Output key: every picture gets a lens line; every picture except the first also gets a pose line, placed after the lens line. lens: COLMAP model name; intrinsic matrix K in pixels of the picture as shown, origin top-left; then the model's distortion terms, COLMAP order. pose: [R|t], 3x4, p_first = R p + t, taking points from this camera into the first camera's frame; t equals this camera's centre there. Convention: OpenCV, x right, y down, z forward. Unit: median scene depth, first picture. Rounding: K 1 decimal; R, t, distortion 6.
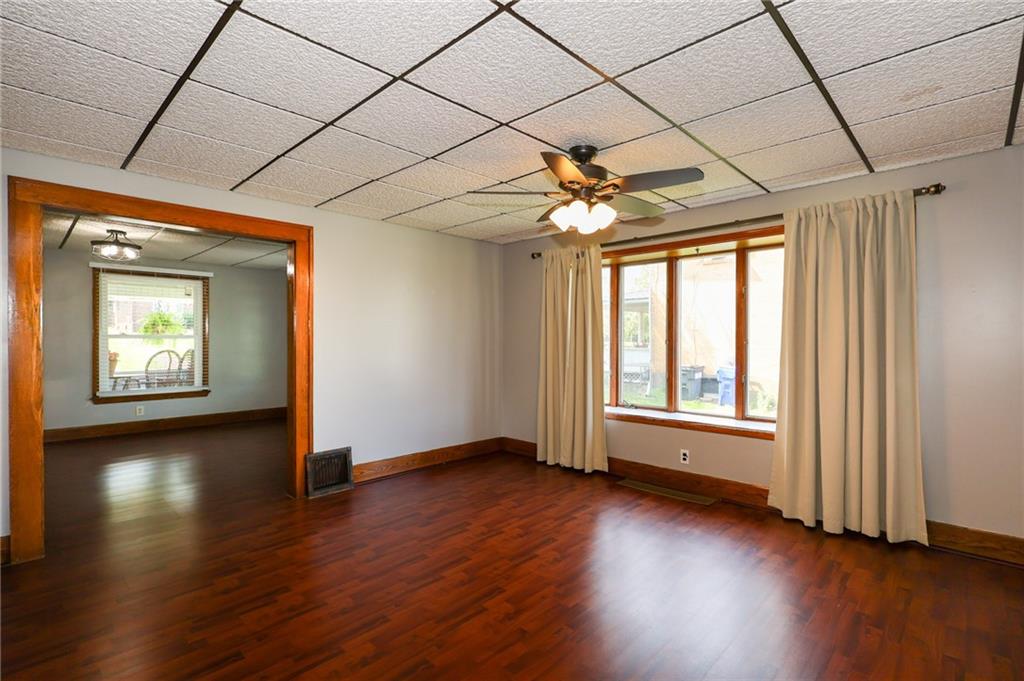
lens RADIAL K [[476.2, 0, 510.4], [0, 476.2, 341.9], [0, 0, 1]] dist [-0.001913, -0.000261]
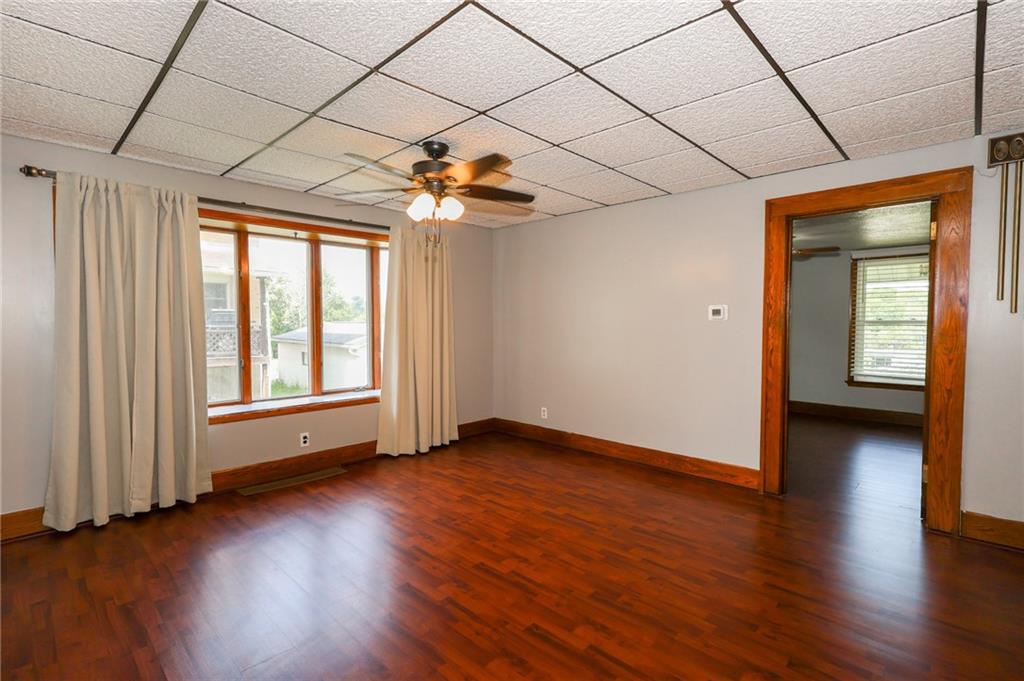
lens RADIAL K [[478.5, 0, 509.4], [0, 478.5, 329.1], [0, 0, 1]] dist [-0.029366, 0.000294]
pose [[-0.000261, -0.008659, 0.999962, -0.664080], [0.008743, 0.999924, 0.008661, 0.004251], [-0.999962, 0.008745, -0.000186, 0.597007]]
